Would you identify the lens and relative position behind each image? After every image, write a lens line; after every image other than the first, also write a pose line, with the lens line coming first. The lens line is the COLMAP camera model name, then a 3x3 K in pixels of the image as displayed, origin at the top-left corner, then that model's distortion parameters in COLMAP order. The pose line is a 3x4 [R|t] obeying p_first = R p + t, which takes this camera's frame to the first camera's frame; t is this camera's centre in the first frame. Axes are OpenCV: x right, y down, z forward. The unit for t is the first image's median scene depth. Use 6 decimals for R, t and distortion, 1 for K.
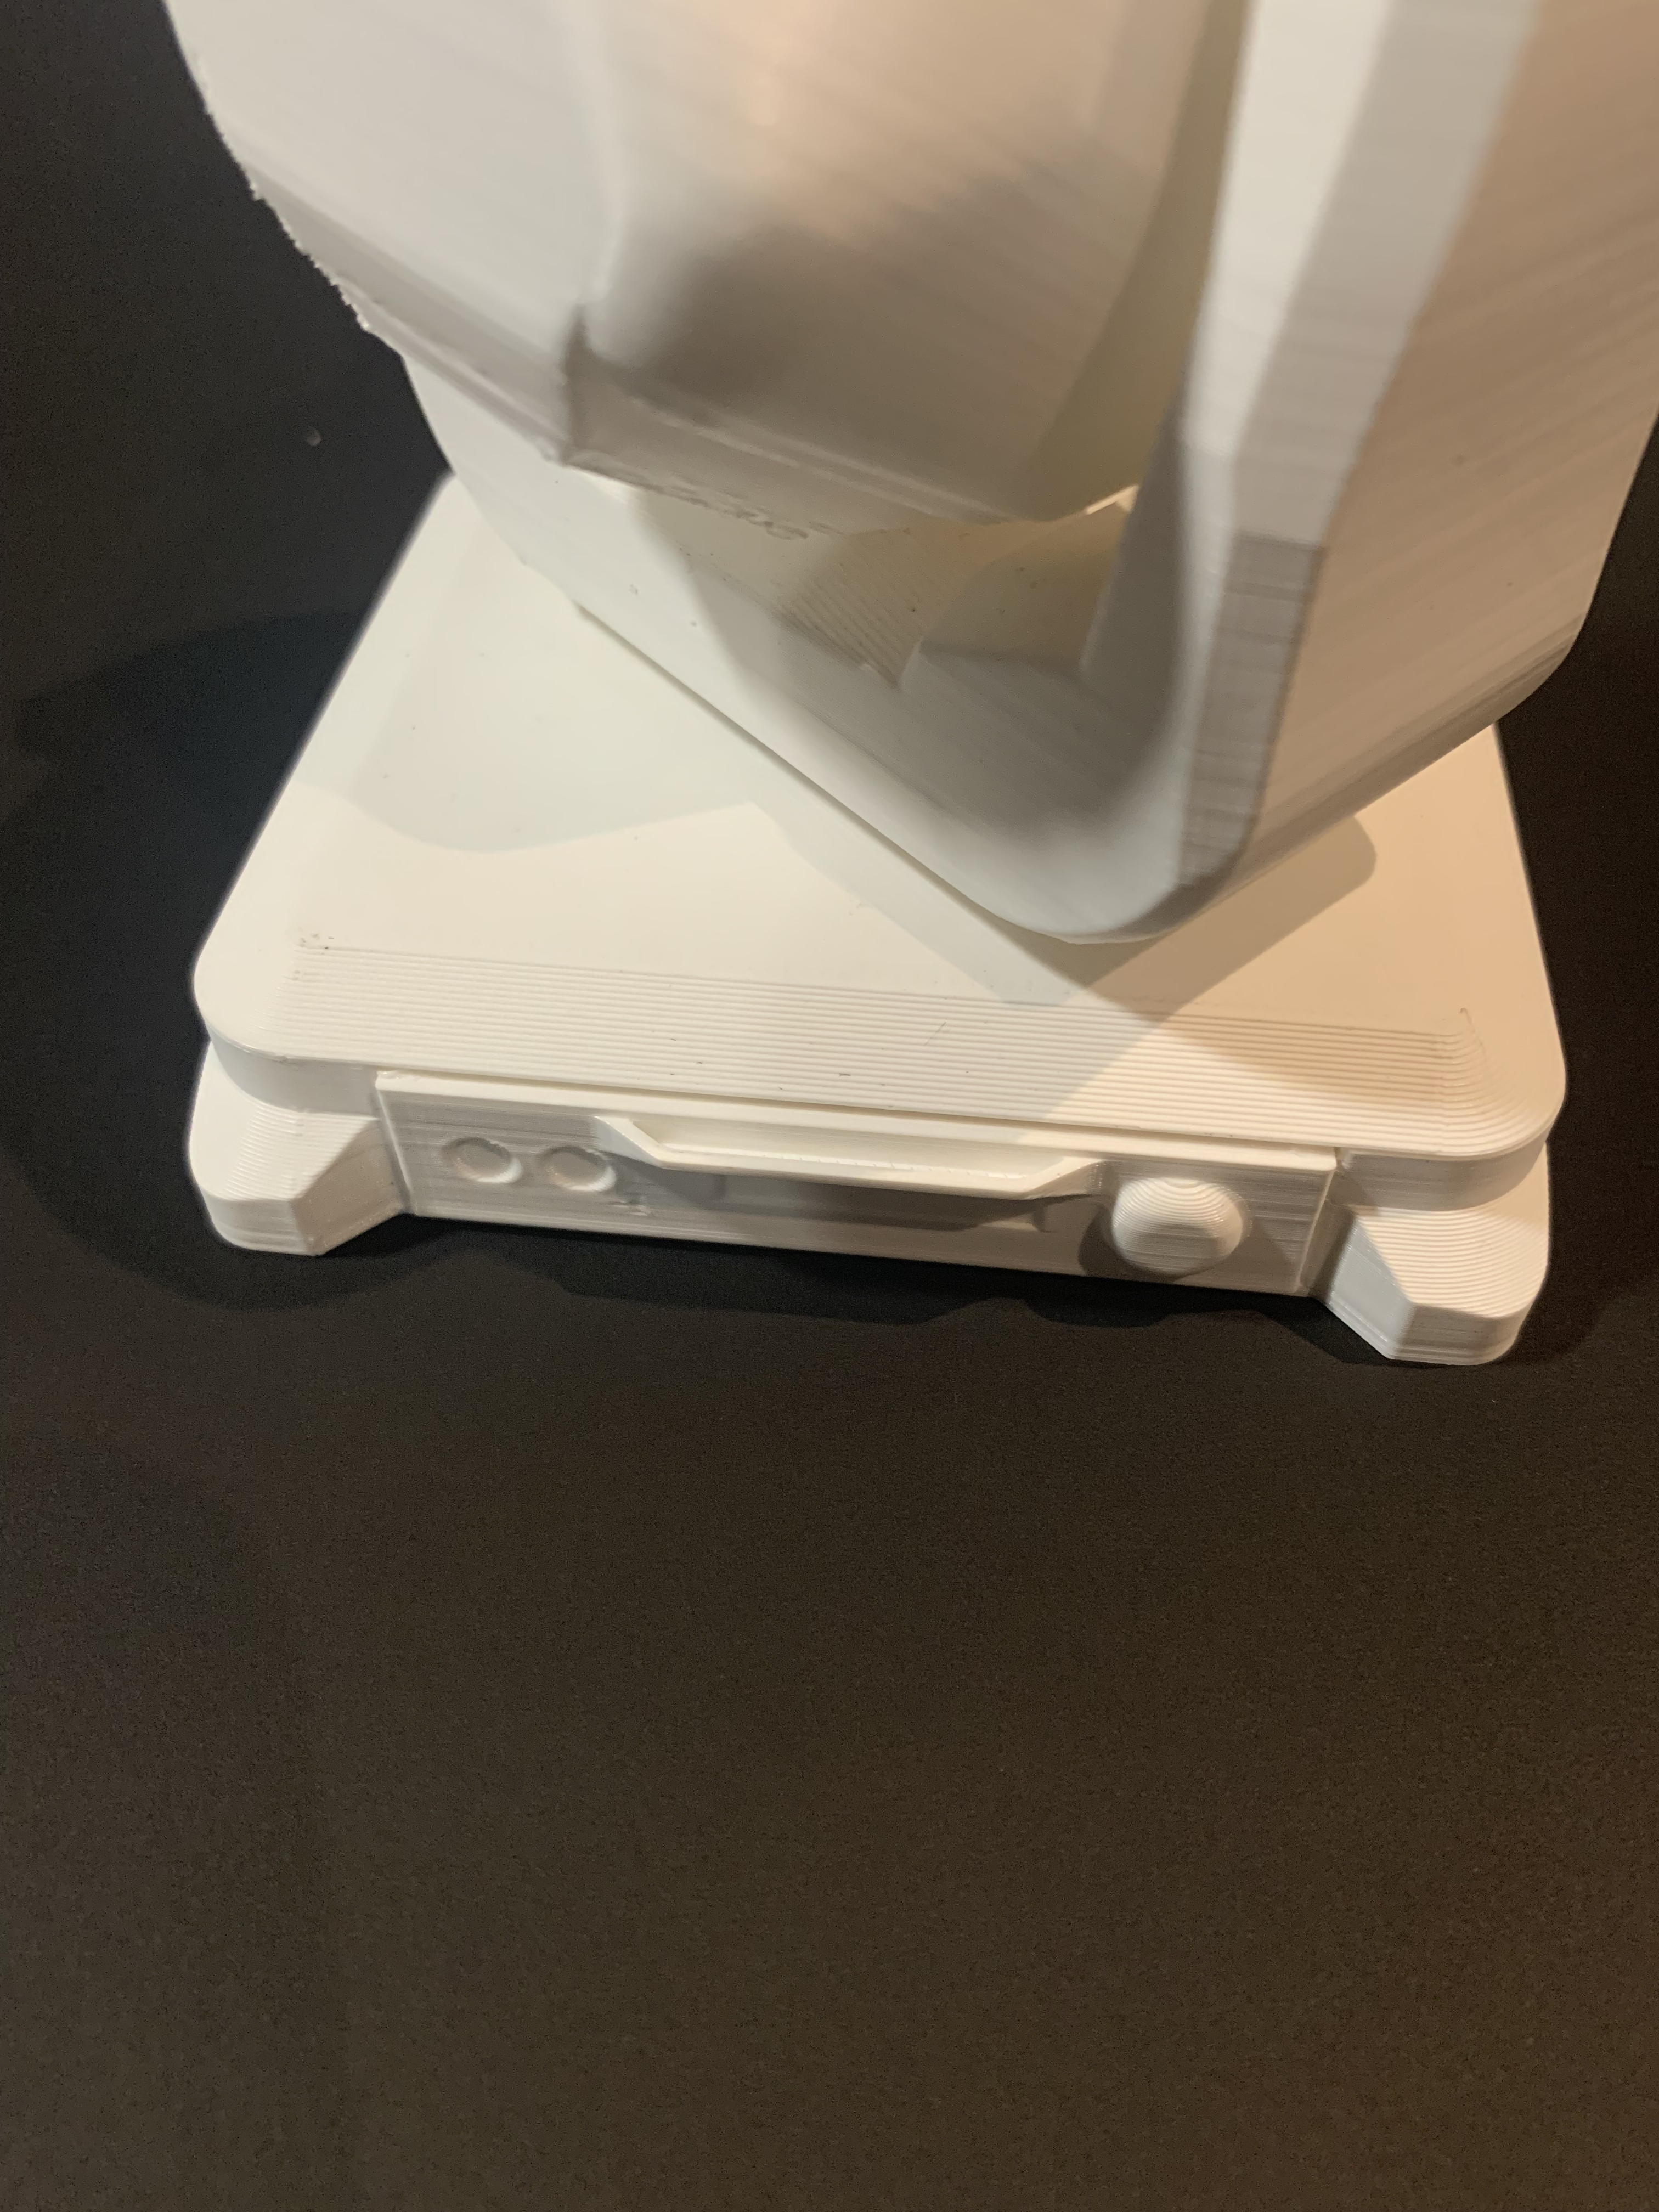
lens RADIAL K [[1642.8, 0, 836.8], [0, 1642.8, 1100.5], [0, 0, 1]] dist [-0.029364, -0.017028]
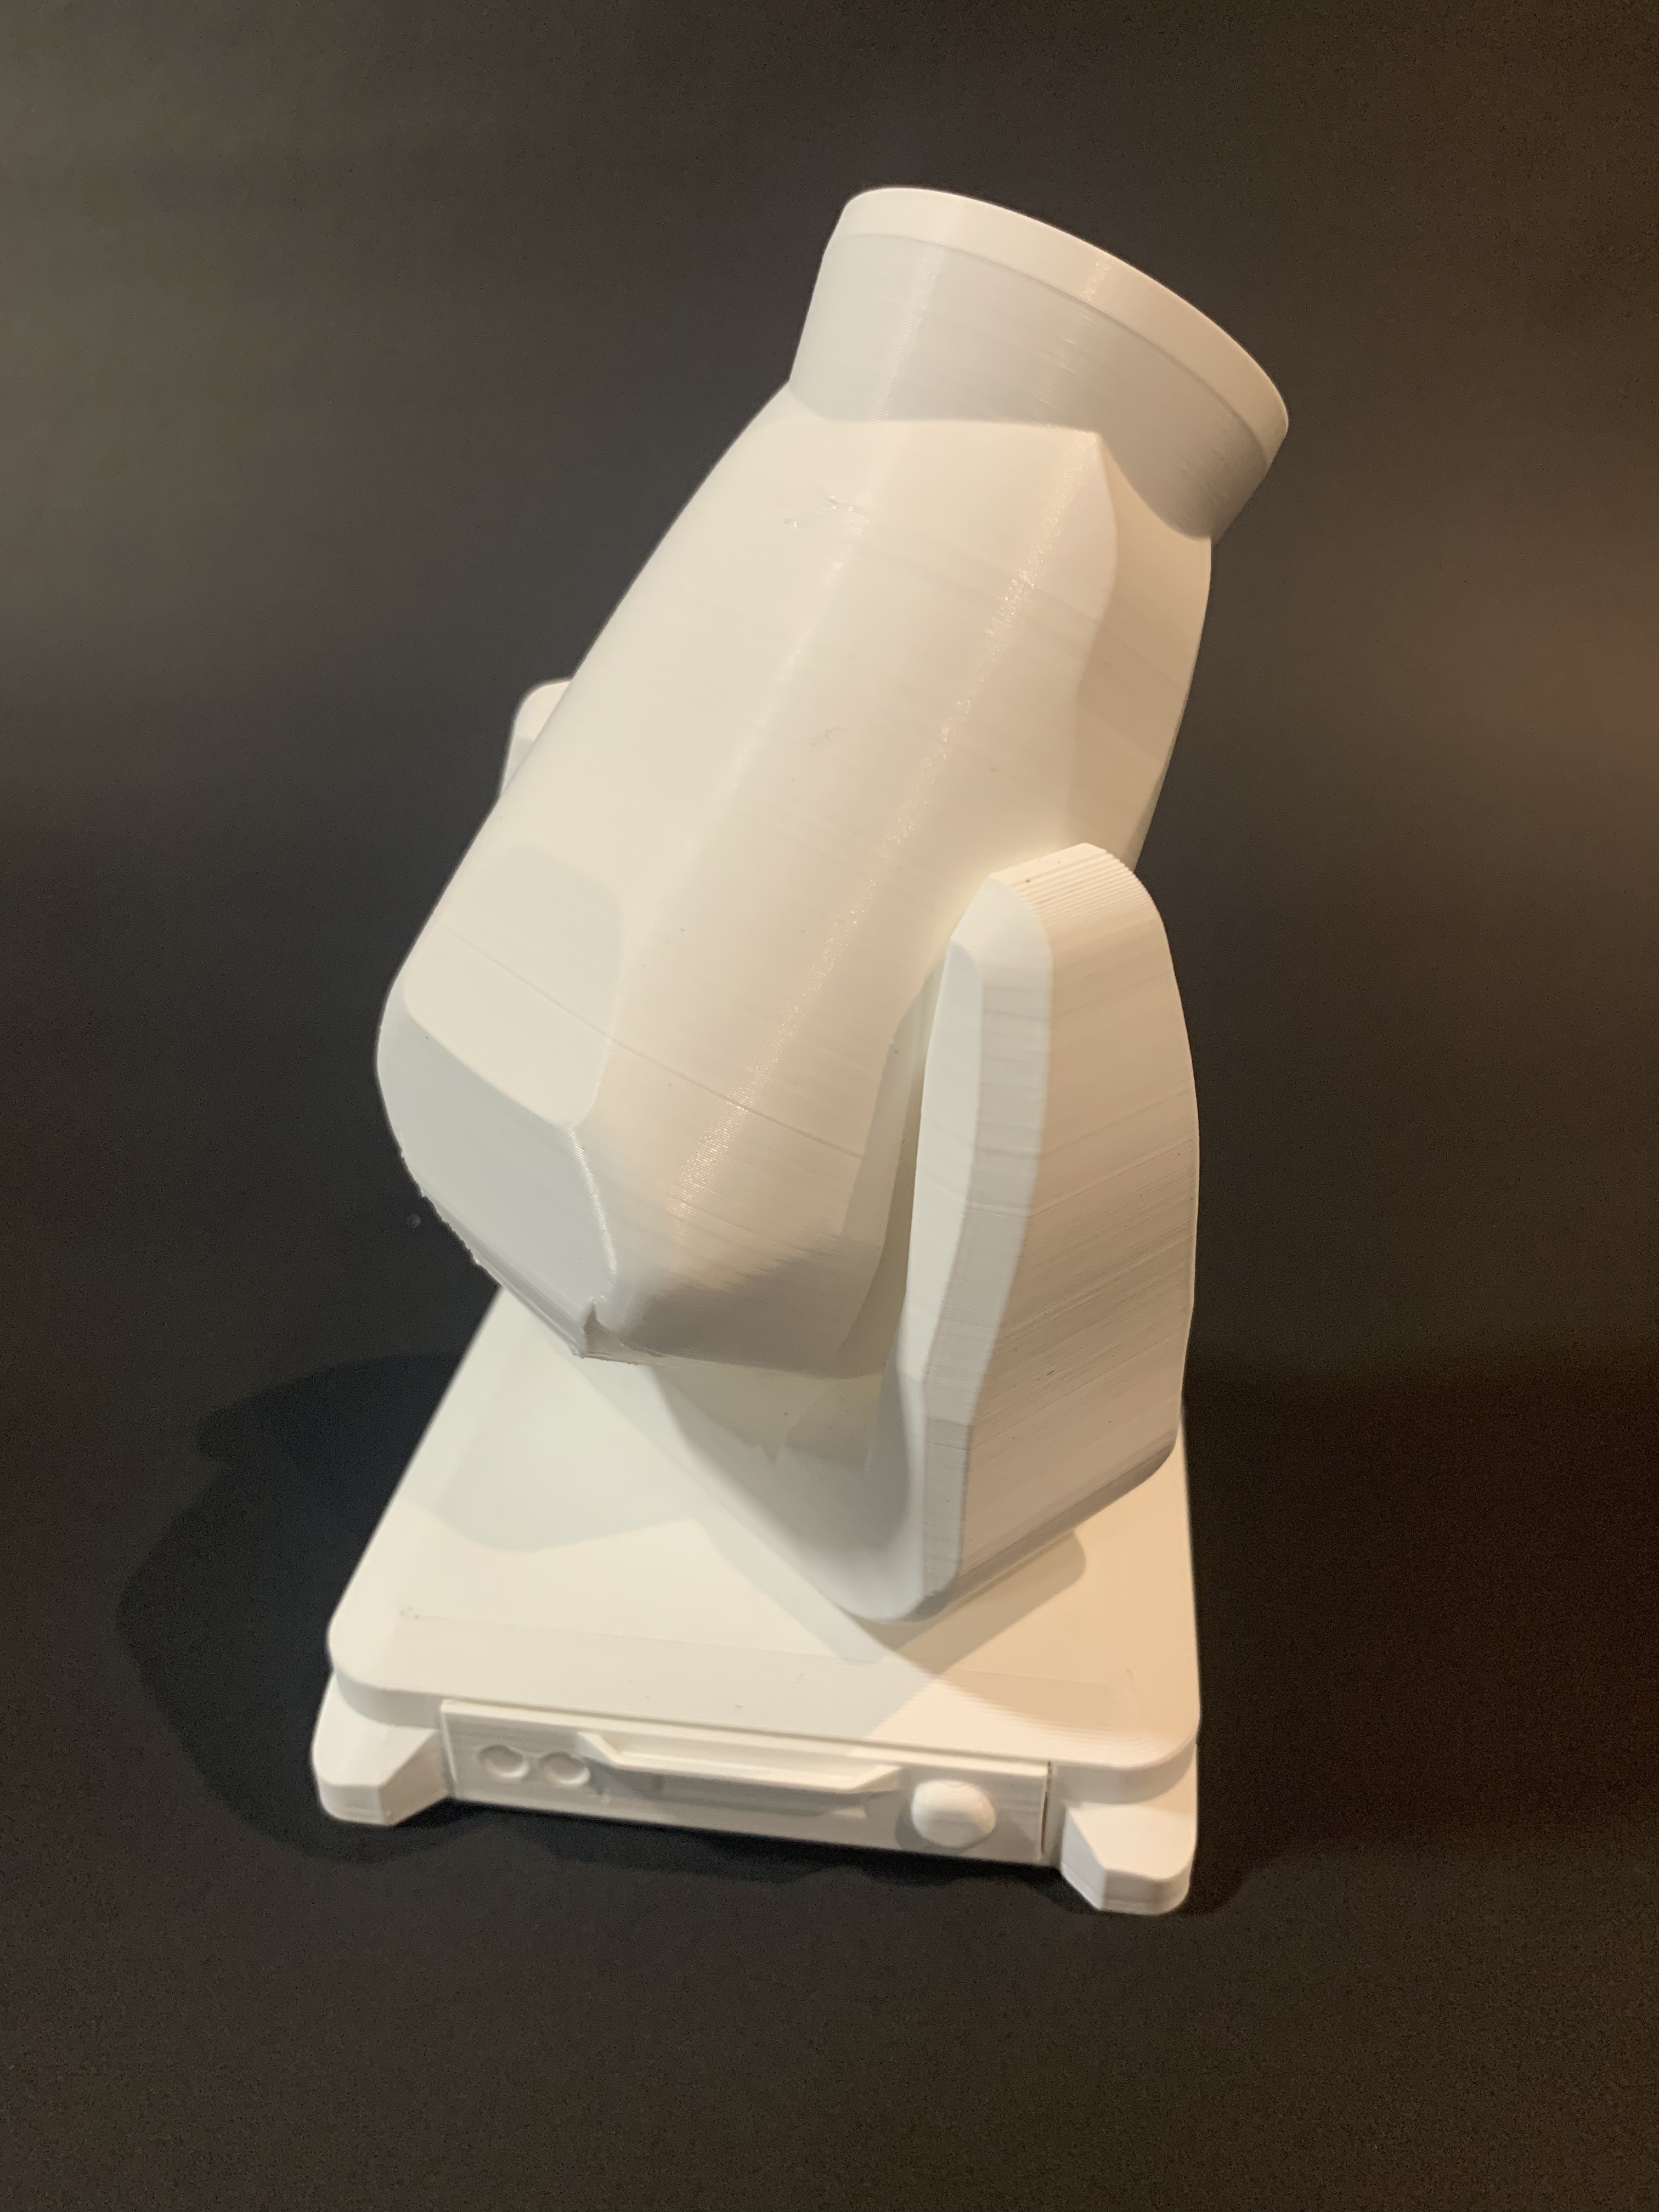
lens RADIAL K [[1642.8, 0, 835.5], [0, 1642.8, 1115.3], [0, 0, 1]] dist [-0.029364, -0.017028]
pose [[0.999882, 0.008719, -0.012684, 0.112023], [-0.012515, 0.940278, -0.340177, -0.017285], [0.008960, 0.340295, 0.940276, -0.660928]]
